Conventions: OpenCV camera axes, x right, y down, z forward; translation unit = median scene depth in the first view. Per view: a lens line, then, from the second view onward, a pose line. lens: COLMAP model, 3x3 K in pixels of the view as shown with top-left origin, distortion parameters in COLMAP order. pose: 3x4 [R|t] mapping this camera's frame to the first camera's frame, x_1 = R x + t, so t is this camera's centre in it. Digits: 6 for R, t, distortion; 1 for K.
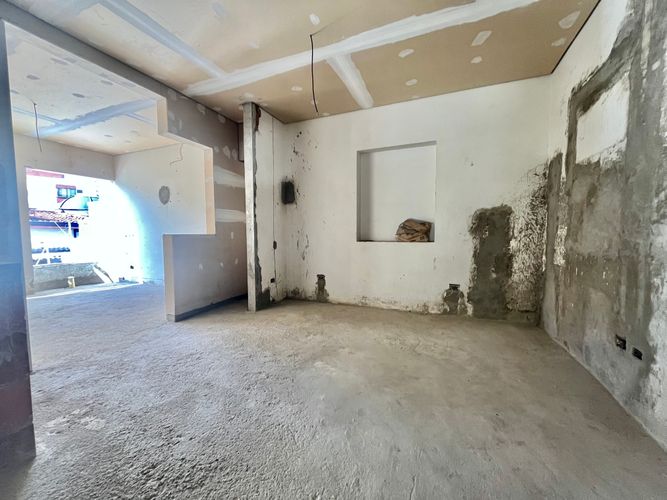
lens RADIAL K [[270.3, 0, 334.7], [0, 270.3, 250.1], [0, 0, 1]] dist [0.000360, 0.000121]
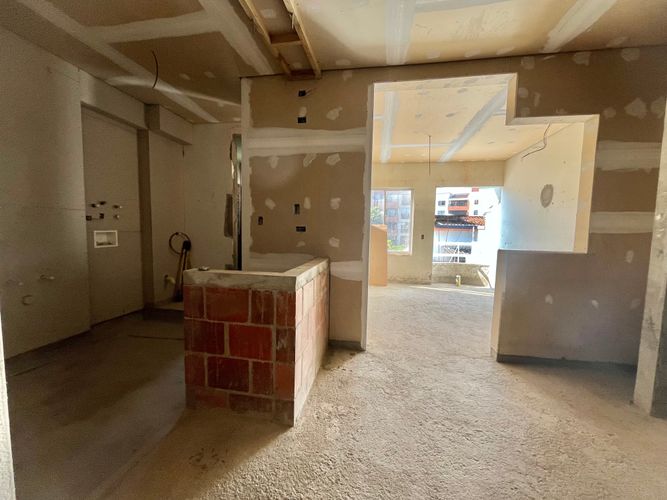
lens RADIAL K [[270.3, 0, 331.5], [0, 270.3, 250.8], [0, 0, 1]] dist [0.000360, 0.000121]
pose [[0.216890, 0.083527, -0.972616, 0.044796], [-0.083108, 0.994295, 0.066856, -0.067998], [0.972652, 0.066332, 0.222594, 0.341923]]
